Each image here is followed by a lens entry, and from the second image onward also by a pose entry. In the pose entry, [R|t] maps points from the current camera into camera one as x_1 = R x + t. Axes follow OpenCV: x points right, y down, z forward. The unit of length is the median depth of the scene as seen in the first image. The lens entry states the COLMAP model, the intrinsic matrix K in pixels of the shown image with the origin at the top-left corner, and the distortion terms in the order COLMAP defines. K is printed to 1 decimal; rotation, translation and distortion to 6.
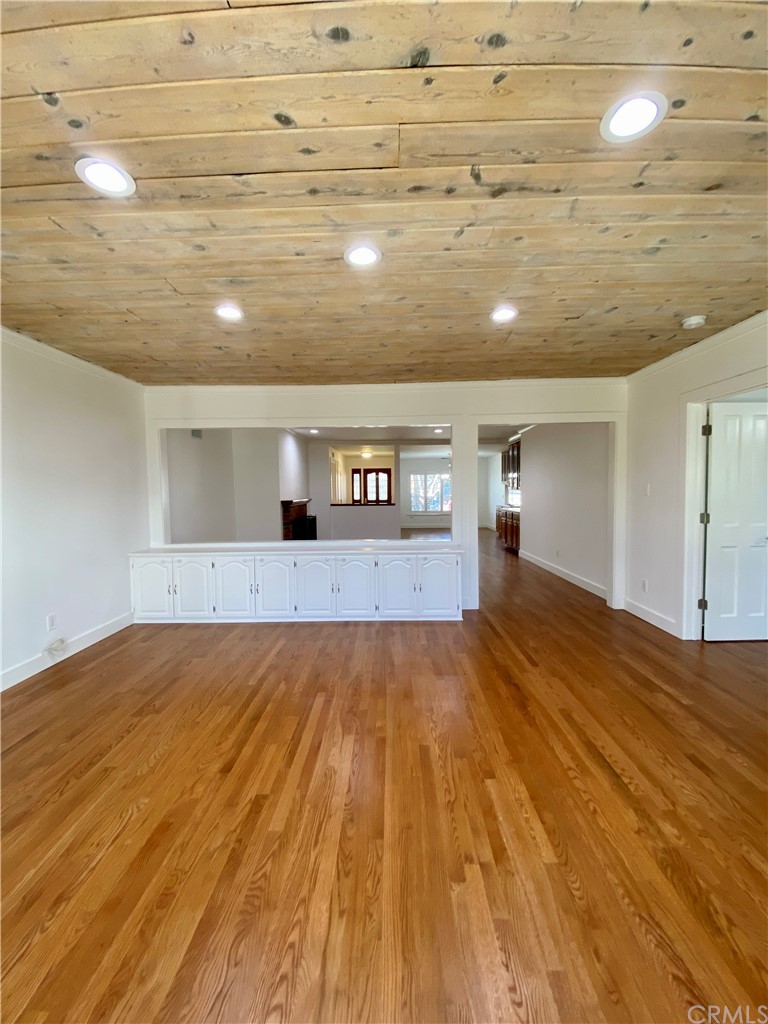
lens RADIAL K [[417.5, 0, 381.3], [0, 417.5, 507.7], [0, 0, 1]] dist [0.016356, -0.011936]
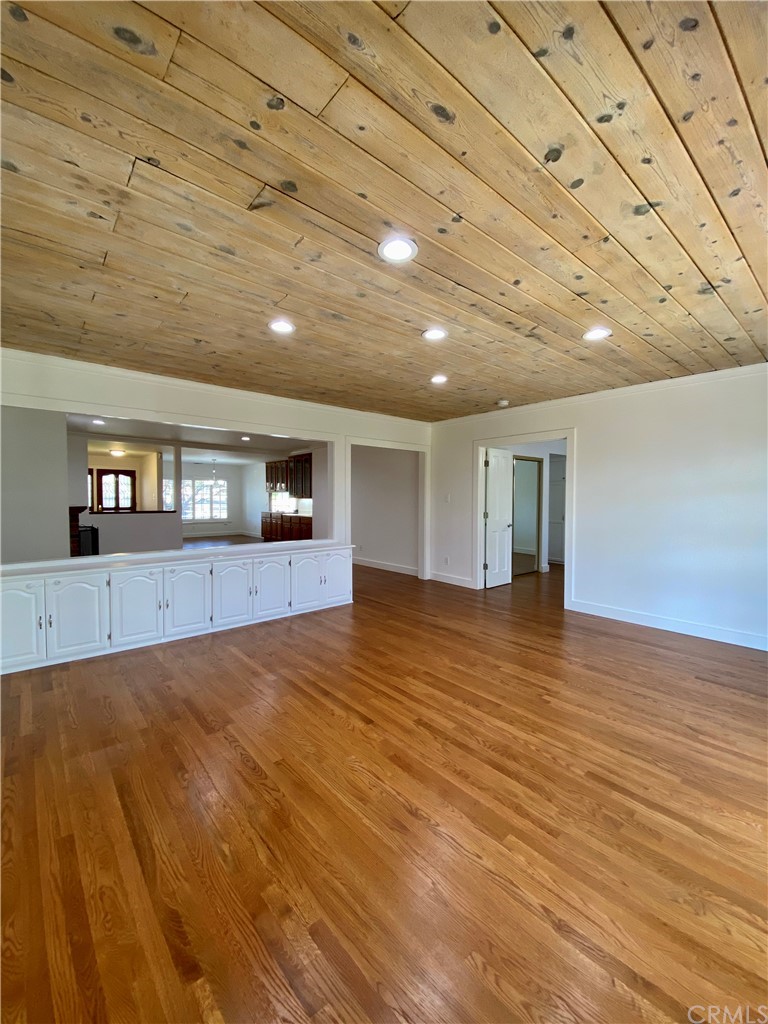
lens RADIAL K [[417.5, 0, 379.0], [0, 417.5, 510.7], [0, 0, 1]] dist [0.016356, -0.011936]
pose [[0.743801, -0.006541, 0.668369, -0.782199], [0.014855, 0.999867, -0.006747, 0.011842], [-0.668236, 0.014947, 0.743799, 0.042444]]
